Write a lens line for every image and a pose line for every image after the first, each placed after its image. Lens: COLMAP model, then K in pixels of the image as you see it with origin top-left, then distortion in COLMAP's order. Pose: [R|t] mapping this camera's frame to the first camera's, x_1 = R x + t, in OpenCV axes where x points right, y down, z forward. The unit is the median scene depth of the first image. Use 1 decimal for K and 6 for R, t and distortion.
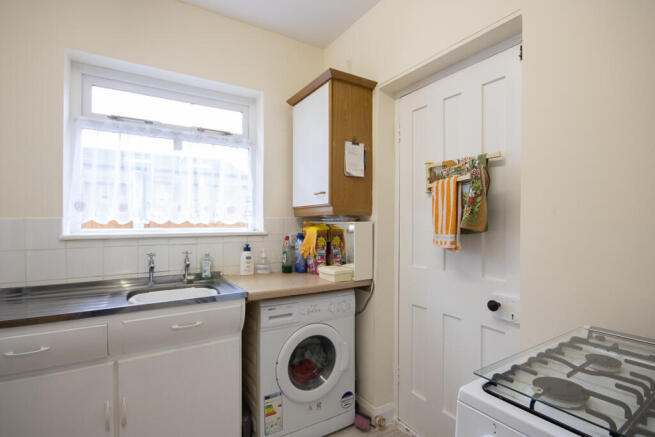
lens RADIAL K [[320.5, 0, 327.5], [0, 320.5, 224.0], [0, 0, 1]] dist [-0.006172, -0.001048]
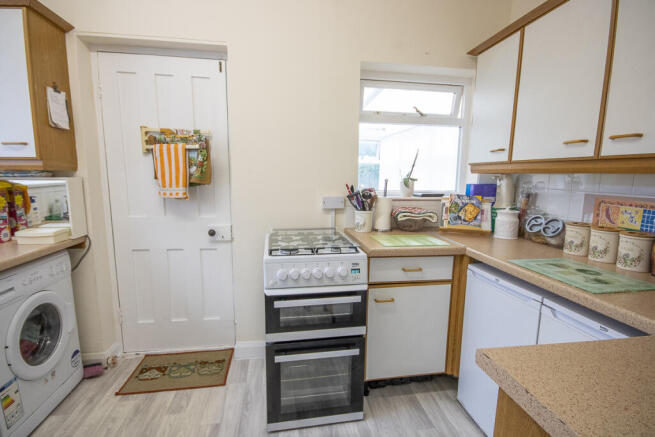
lens RADIAL K [[320.5, 0, 327.5], [0, 320.5, 224.0], [0, 0, 1]] dist [-0.006172, -0.001048]
pose [[0.387717, -0.138087, 0.911377, -0.504077], [-0.004040, 0.988452, 0.151483, -0.018007], [-0.921770, -0.062414, 0.382682, -0.079698]]
